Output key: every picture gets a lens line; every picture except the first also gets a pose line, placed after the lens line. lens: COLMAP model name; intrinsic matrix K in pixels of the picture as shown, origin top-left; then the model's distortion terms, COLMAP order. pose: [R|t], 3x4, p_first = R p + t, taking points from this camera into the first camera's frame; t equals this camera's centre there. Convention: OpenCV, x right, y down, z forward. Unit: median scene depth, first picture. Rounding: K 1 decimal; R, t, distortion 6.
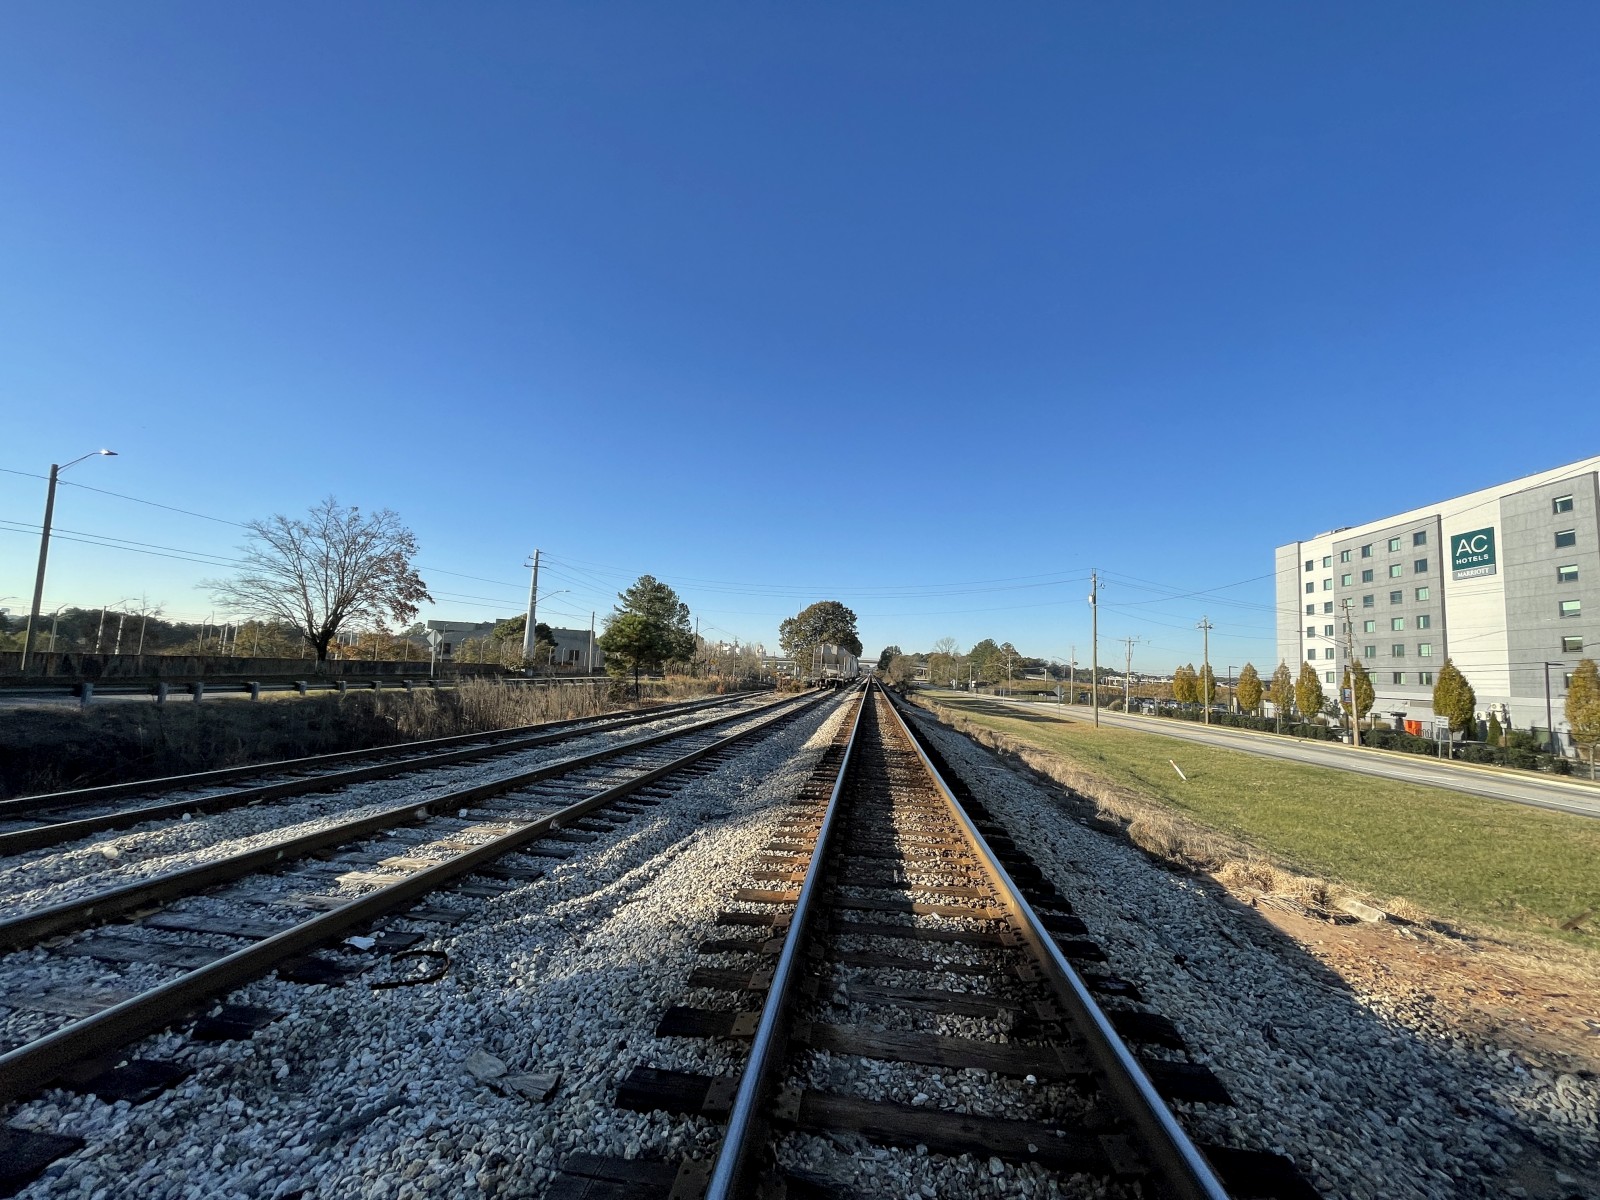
lens RADIAL K [[639.1, 0, 793.6], [0, 639.1, 599.2], [0, 0, 1]] dist [-0.010533, 0.000523]
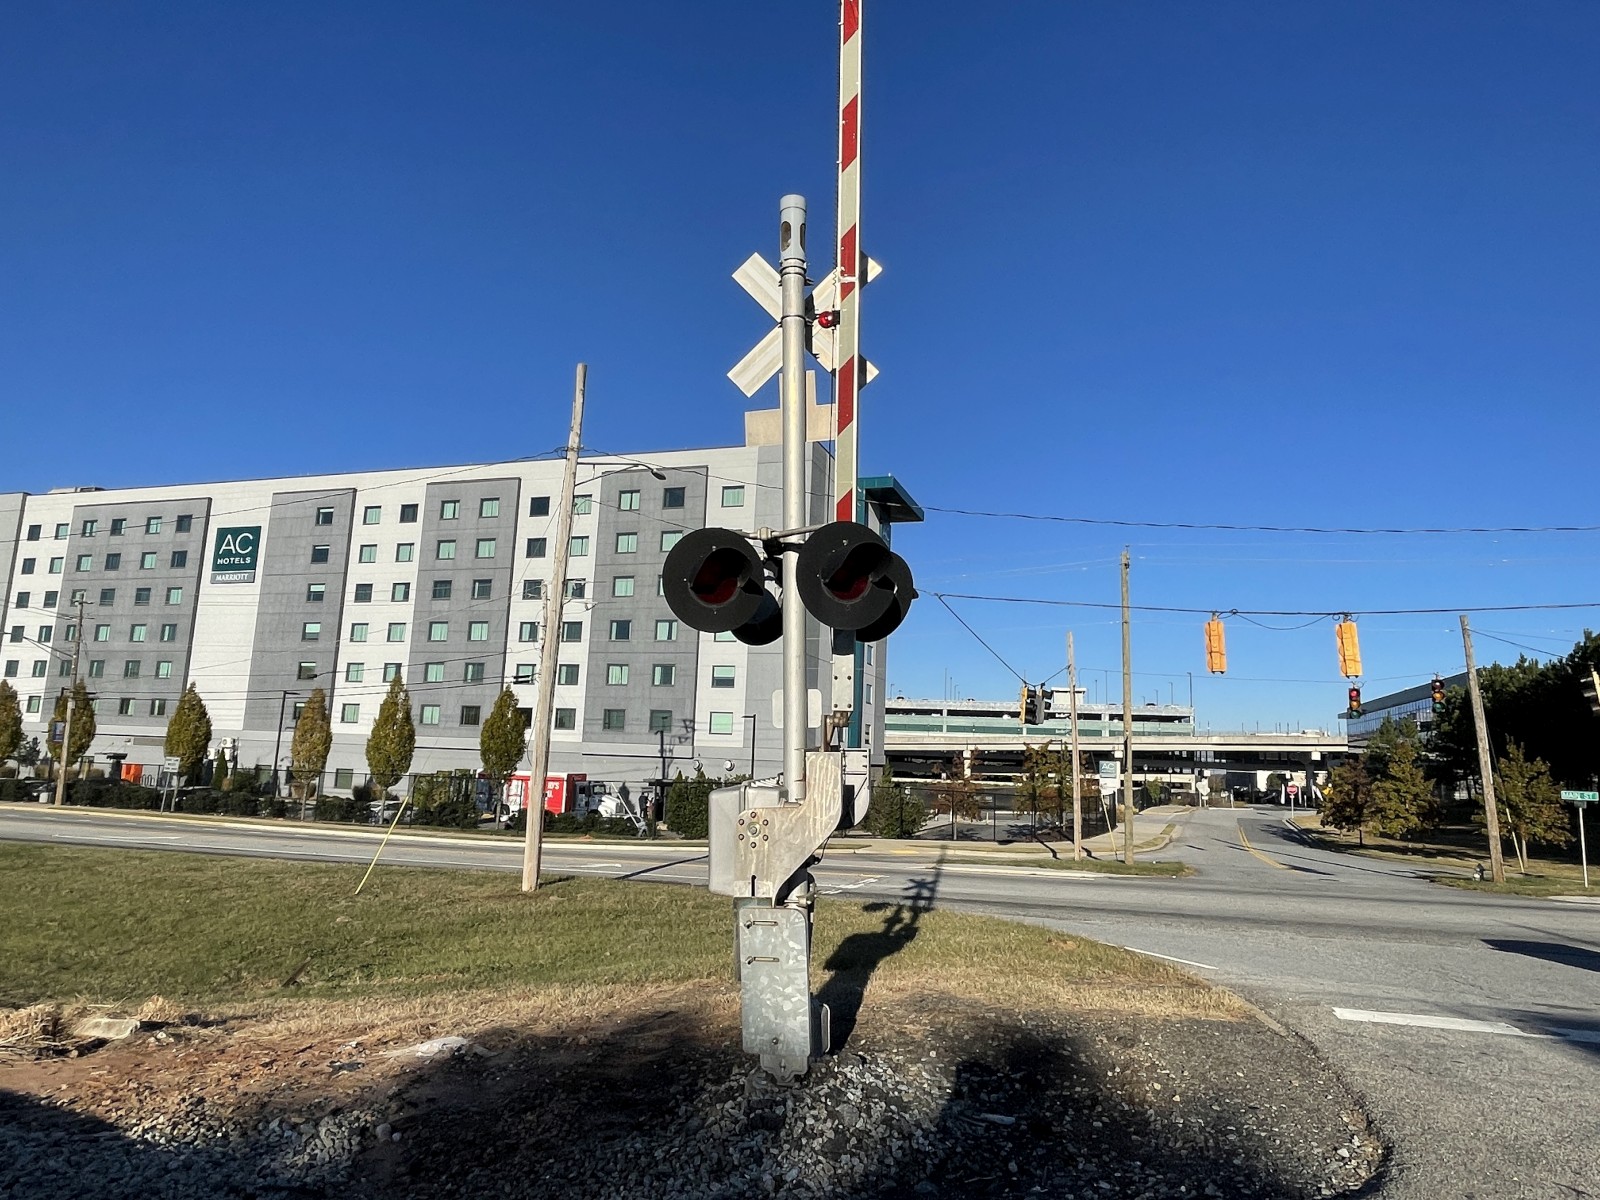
lens RADIAL K [[1022.6, 0, 808.1], [0, 1022.6, 588.5], [0, 0, 1]] dist [-0.006323, -0.003523]
pose [[0.207192, 0.112888, 0.971765, -0.046121], [-0.125711, 0.988157, -0.087989, -0.006190], [-0.970190, -0.103931, 0.218929, -0.004659]]
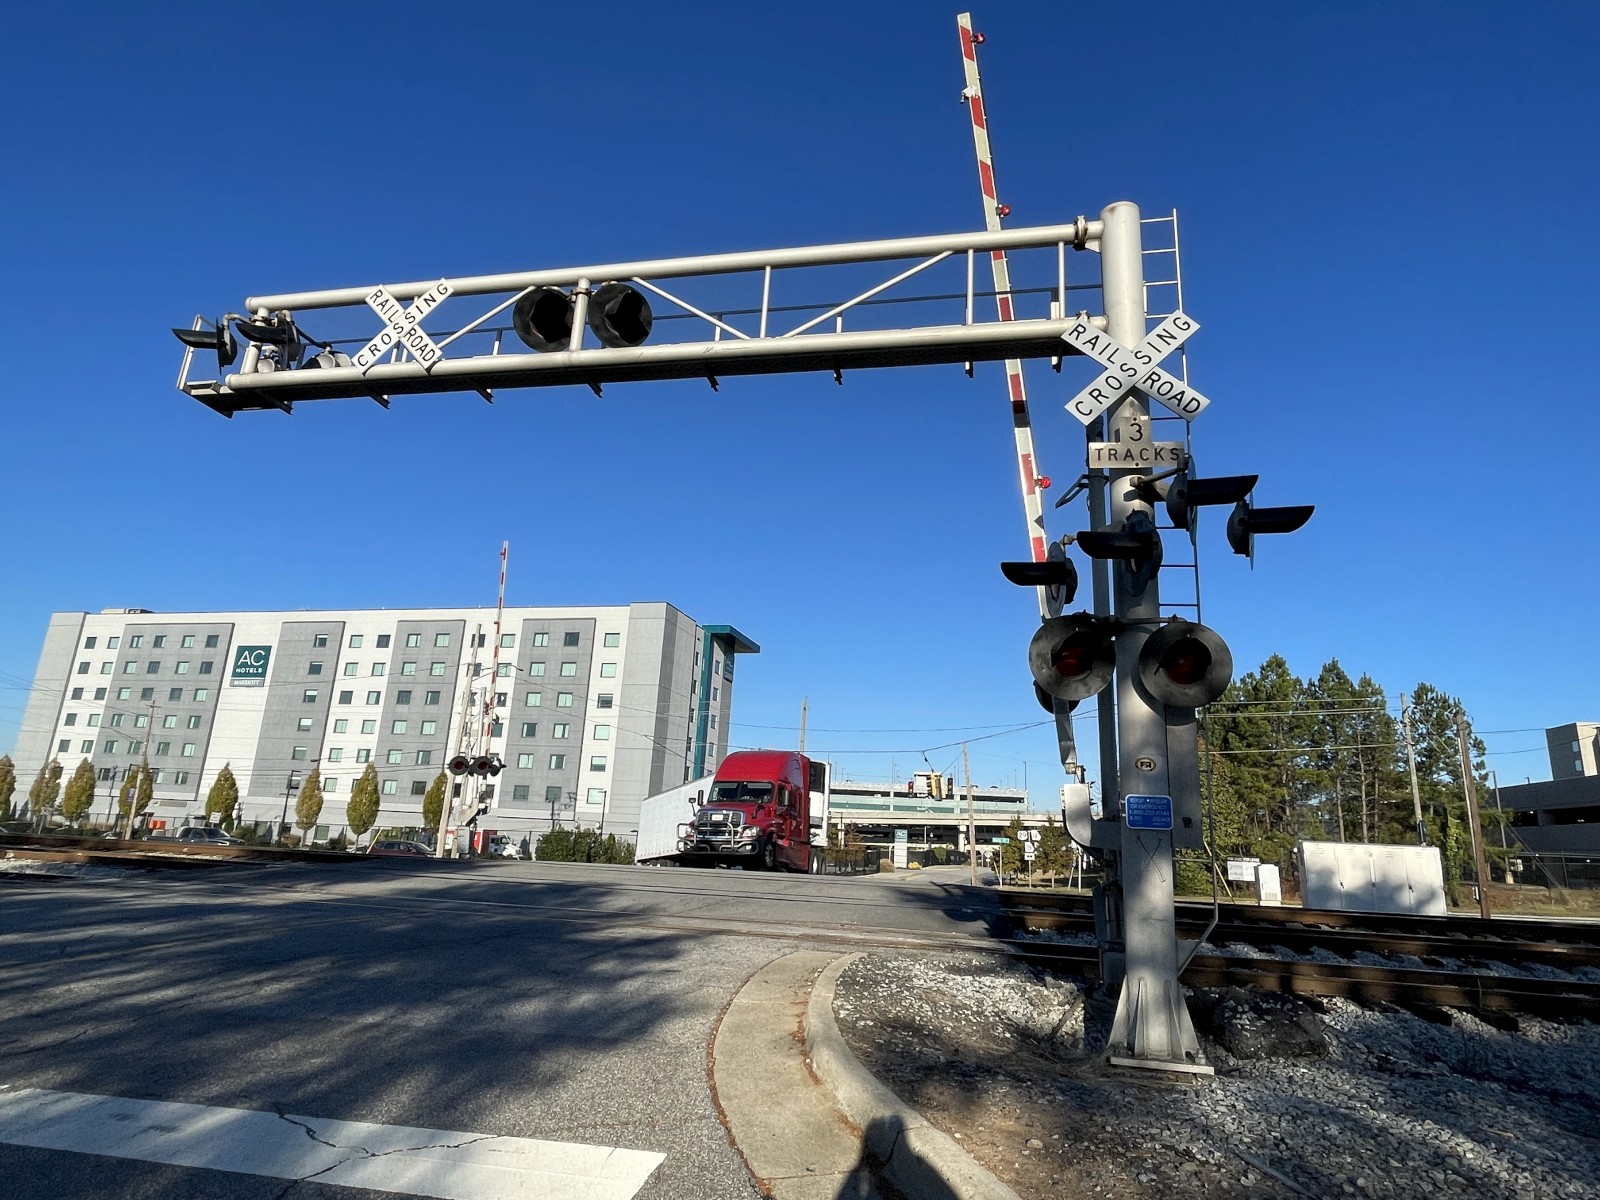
lens RADIAL K [[908.6, 0, 808.8], [0, 908.6, 592.9], [0, 0, 1]] dist [-0.000819, -0.002810]
pose [[0.130595, 0.207591, 0.969459, -0.422140], [-0.143912, 0.971446, -0.188630, -0.040751], [-0.980935, -0.114883, 0.156741, -0.225853]]
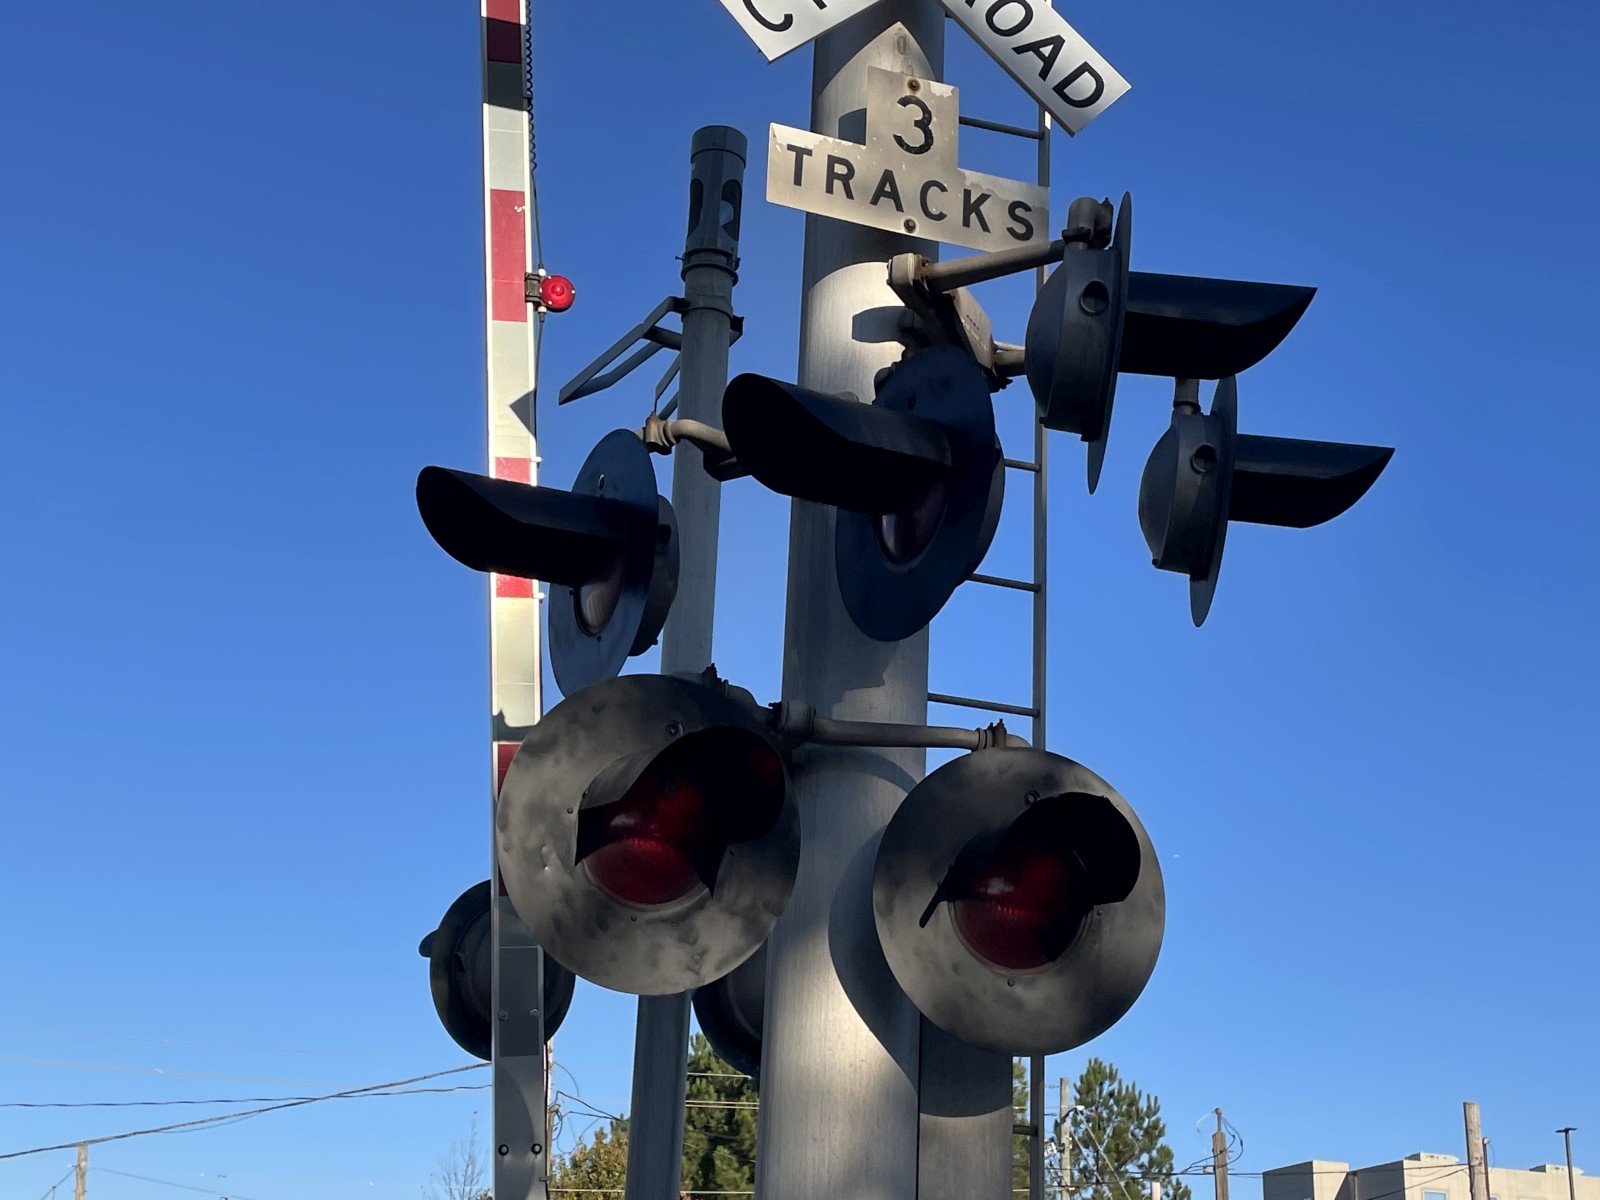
lens RADIAL K [[2139.7, 0, 803.6], [0, 2139.7, 599.7], [0, 0, 1]] dist [0.101519, 0.000000]
pose [[-0.343734, 0.271597, 0.898934, -0.373529], [-0.160306, 0.926241, -0.341146, -0.042670], [-0.925283, -0.261368, -0.274842, -0.224136]]
